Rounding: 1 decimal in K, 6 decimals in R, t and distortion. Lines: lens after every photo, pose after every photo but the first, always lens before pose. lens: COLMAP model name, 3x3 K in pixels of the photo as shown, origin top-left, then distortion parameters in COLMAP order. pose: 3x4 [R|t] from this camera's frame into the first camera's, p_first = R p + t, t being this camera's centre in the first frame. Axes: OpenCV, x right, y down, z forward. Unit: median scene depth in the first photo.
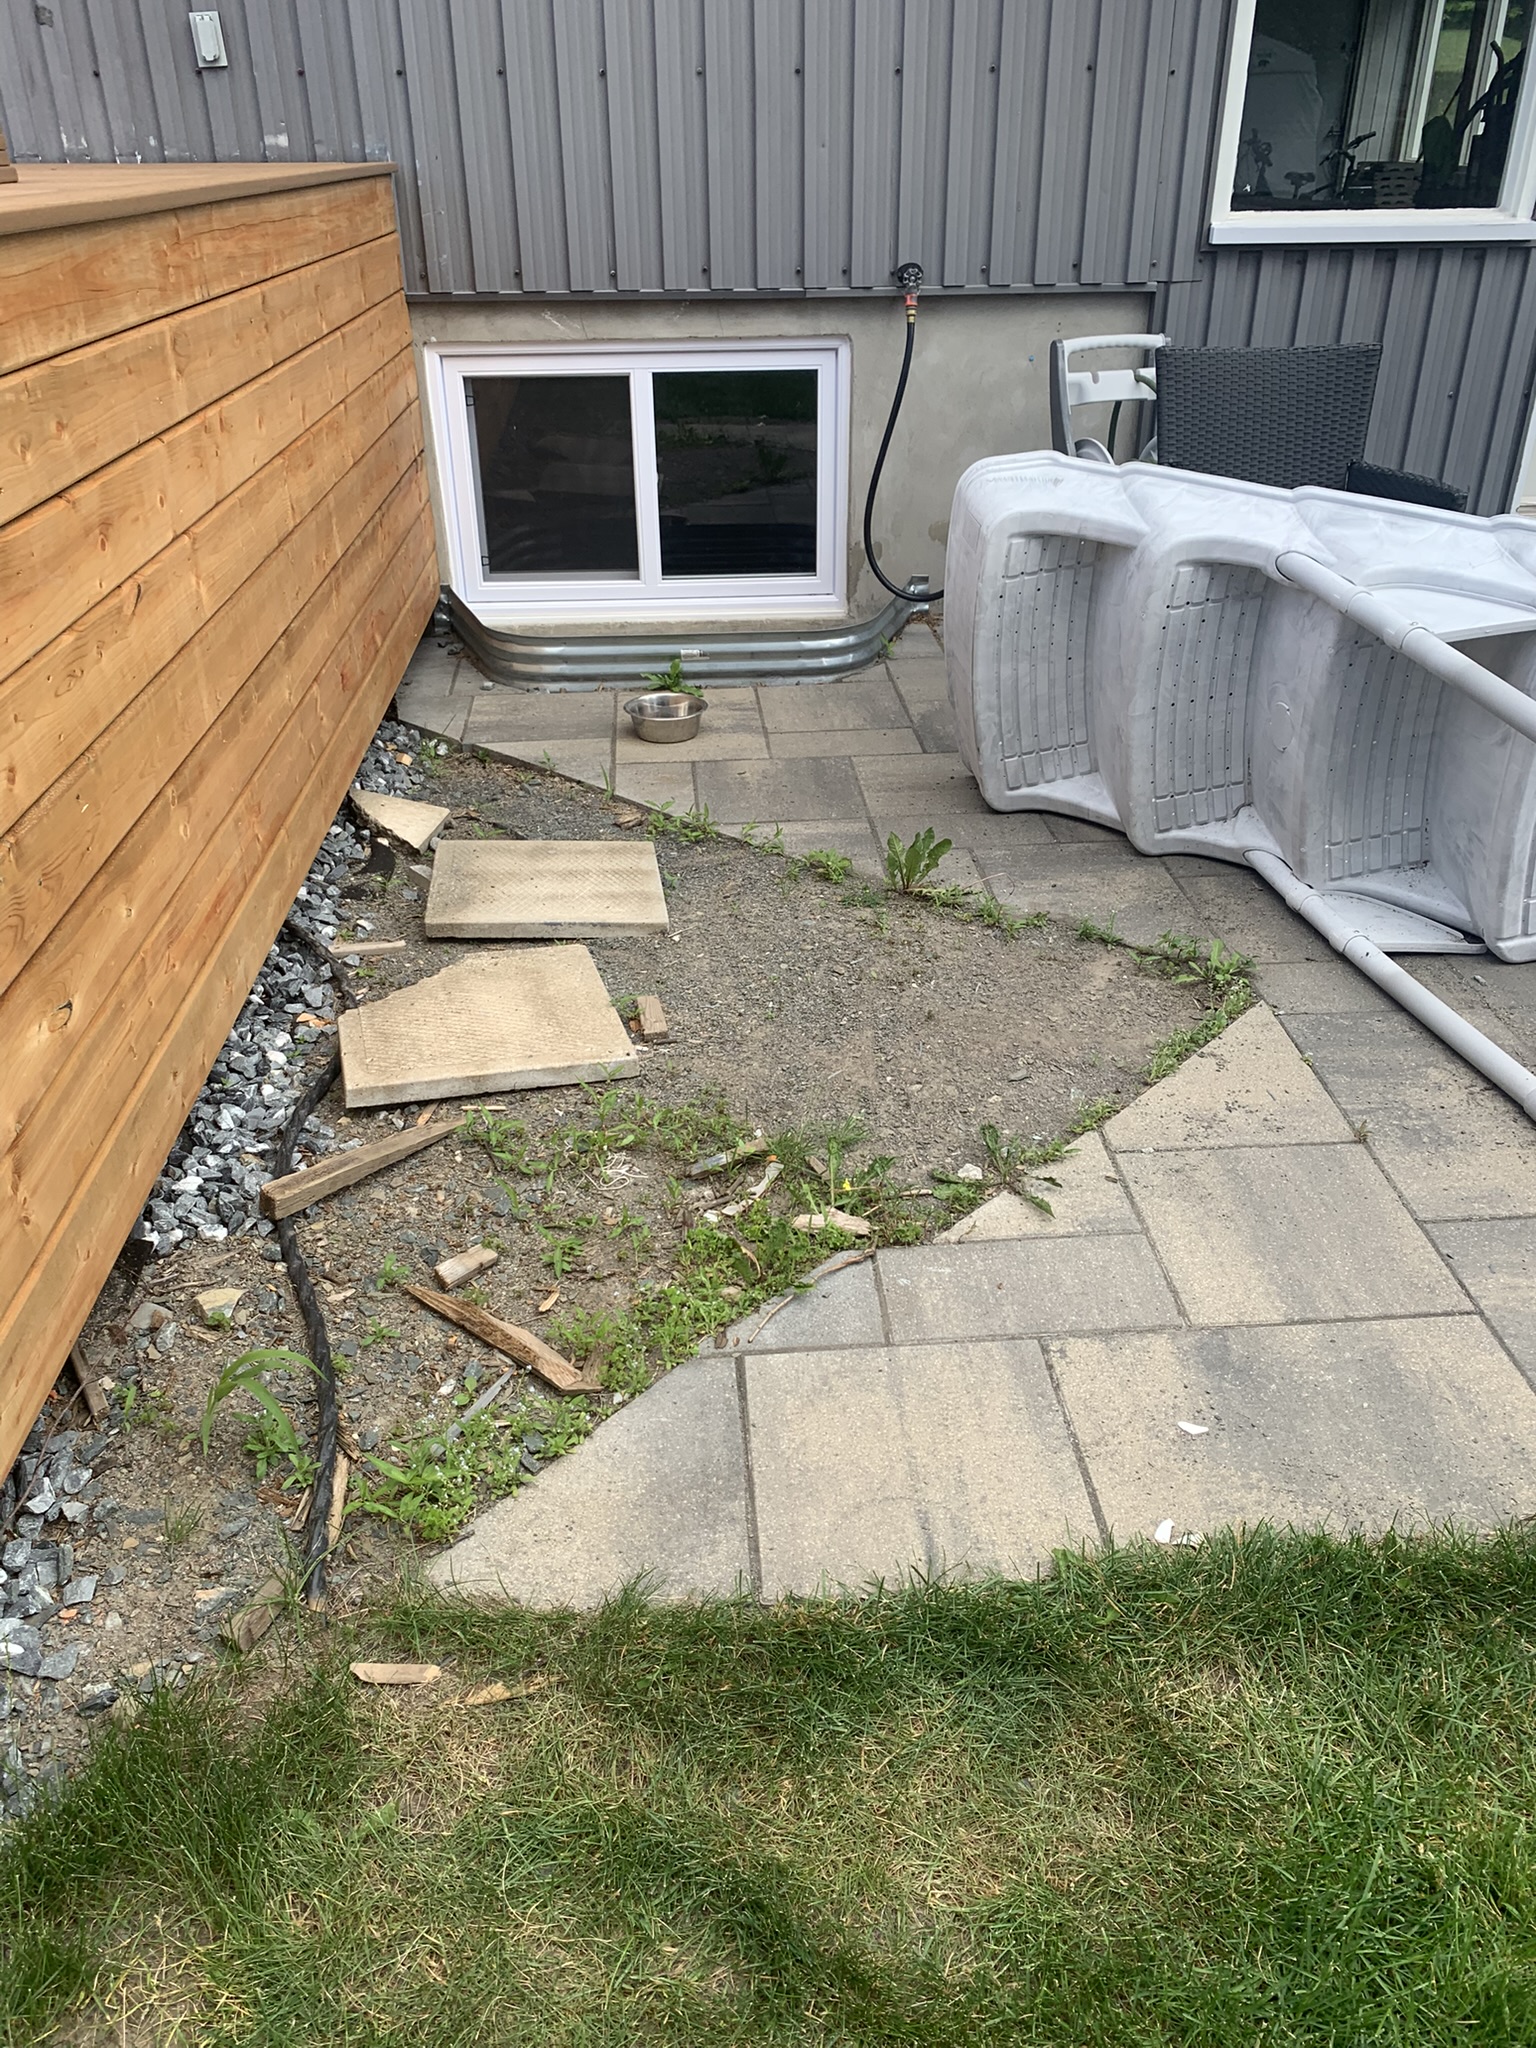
lens RADIAL K [[1581.7, 0, 768.0], [0, 1581.7, 1024.0], [0, 0, 1]] dist [0.151762, -0.160361]
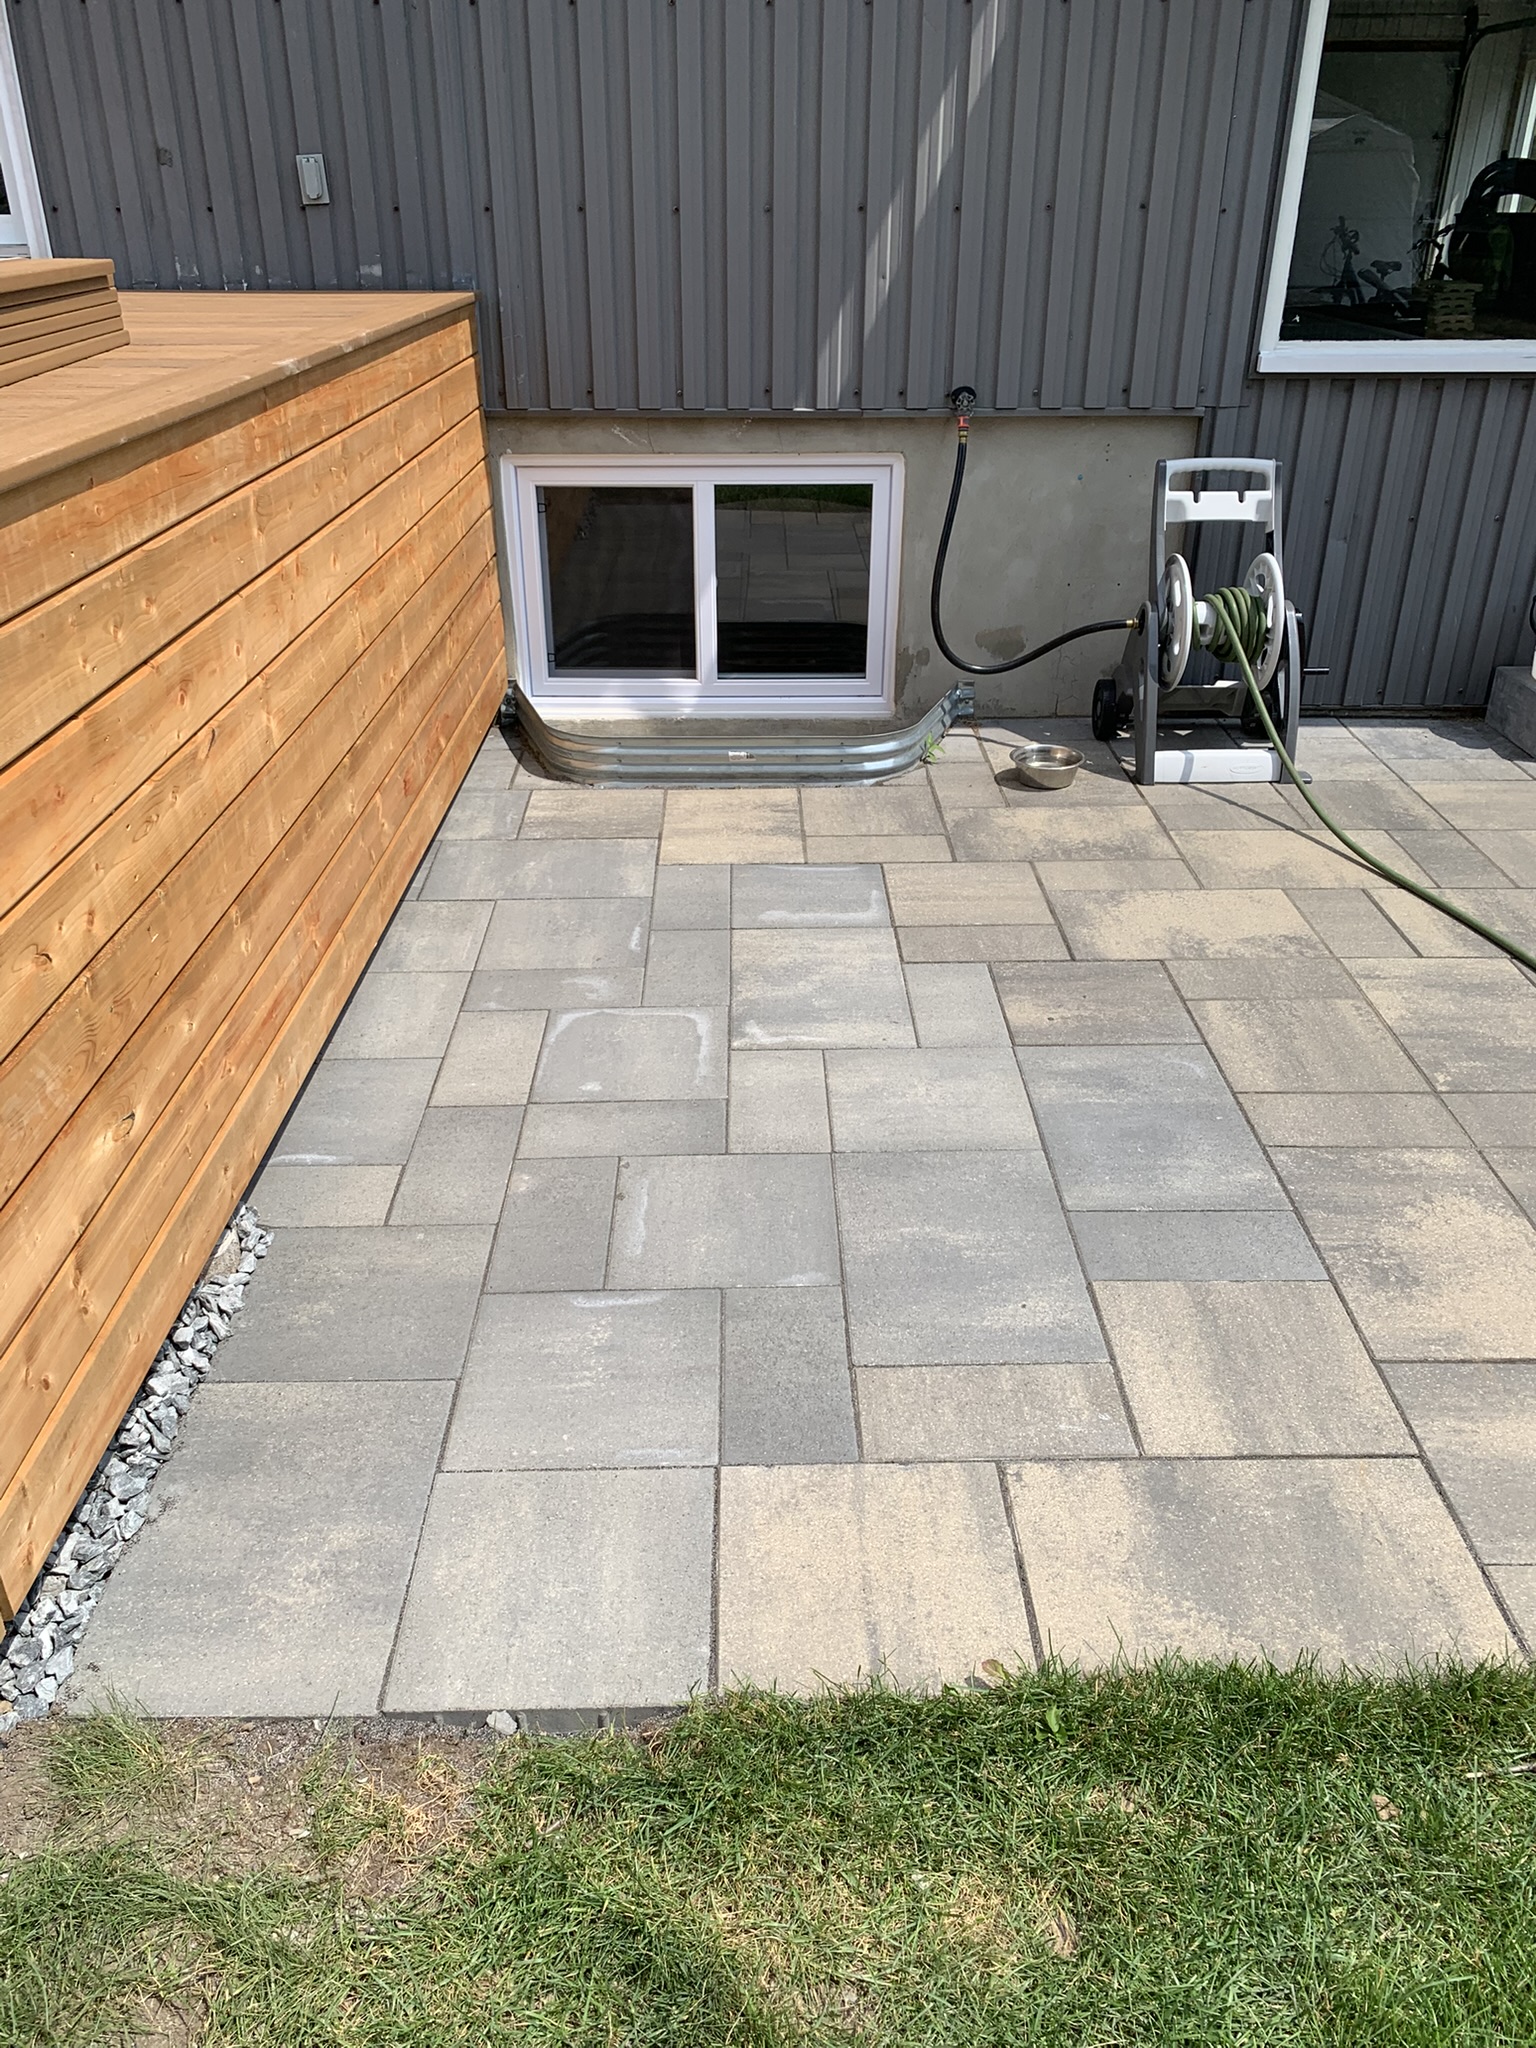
lens RADIAL K [[1622.1, 0, 768.0], [0, 1622.1, 1024.0], [0, 0, 1]] dist [0.205287, -0.384005]
pose [[0.997777, 0.035740, -0.056246, 0.053600], [-0.036548, 0.999242, -0.013401, -0.060391], [0.055725, 0.015427, 0.998327, -0.093107]]
